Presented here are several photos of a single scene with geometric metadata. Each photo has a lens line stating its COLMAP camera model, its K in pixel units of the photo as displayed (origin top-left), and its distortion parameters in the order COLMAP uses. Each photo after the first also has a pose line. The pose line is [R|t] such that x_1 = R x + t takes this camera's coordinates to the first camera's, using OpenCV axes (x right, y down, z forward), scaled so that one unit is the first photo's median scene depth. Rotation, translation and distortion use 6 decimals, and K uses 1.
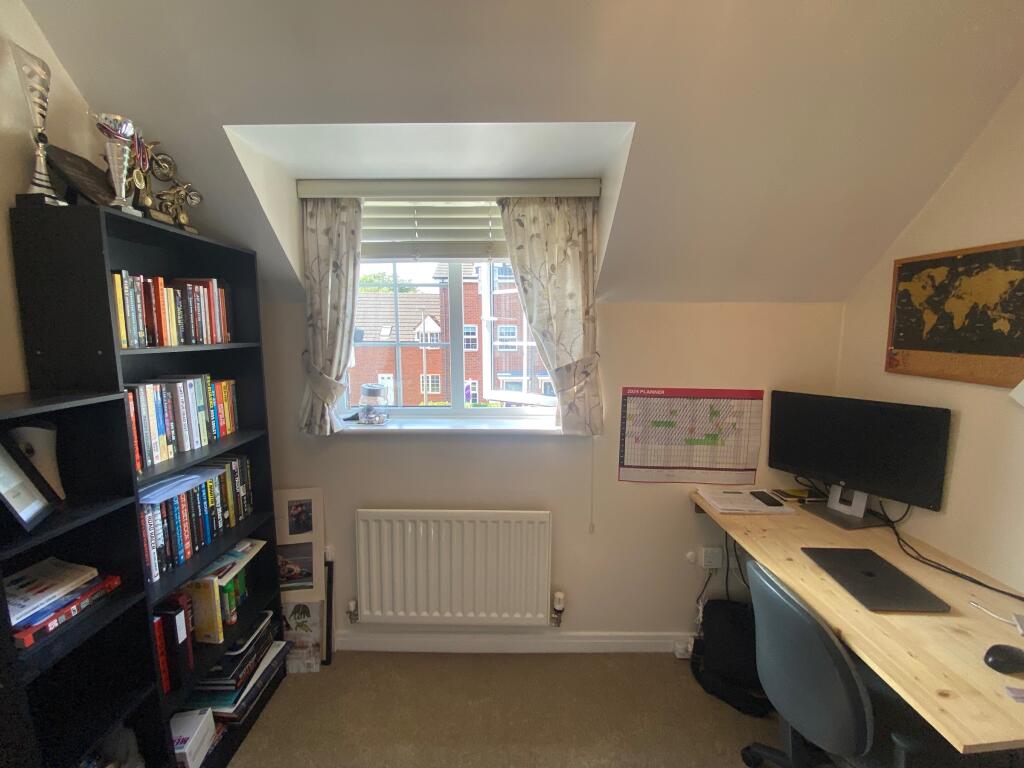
lens RADIAL K [[415.5, 0, 512.8], [0, 415.5, 386.1], [0, 0, 1]] dist [0.018814, -0.015780]
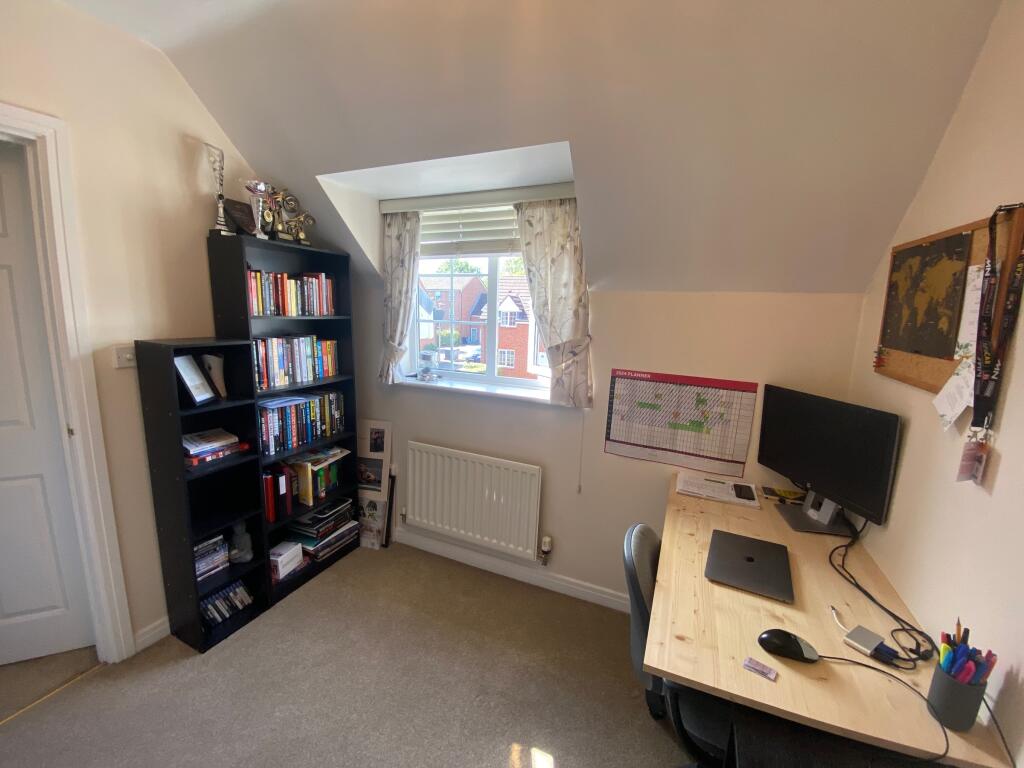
lens RADIAL K [[413.7, 0, 512.0], [0, 413.7, 384.0], [0, 0, 1]] dist [0.039563, -0.028170]
pose [[0.916754, 0.097573, -0.387352, 0.481117], [-0.082245, 0.995038, 0.055997, 0.004433], [0.390893, -0.019478, 0.920230, -0.127705]]
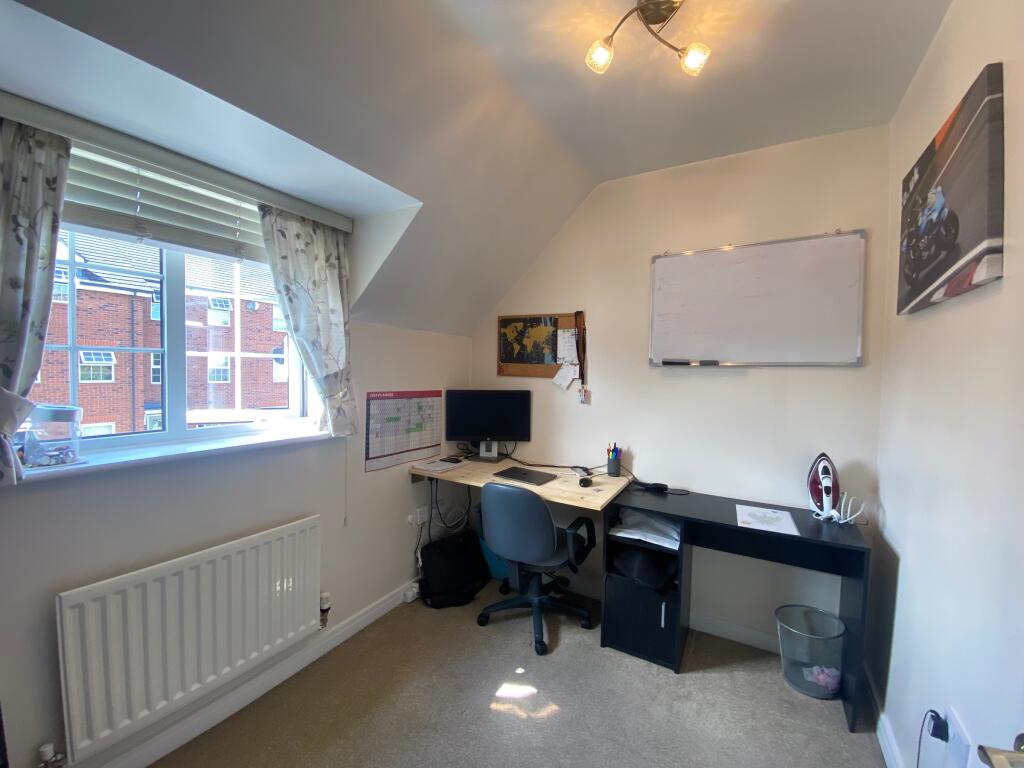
lens RADIAL K [[402.5, 0, 512.0], [0, 402.5, 384.0], [0, 0, 1]] dist [0.016129, -0.025510]
pose [[0.493194, -0.022869, 0.869619, -0.577777], [0.092247, 0.995393, -0.026140, 0.051770], [-0.865015, 0.093112, 0.493031, 0.060823]]
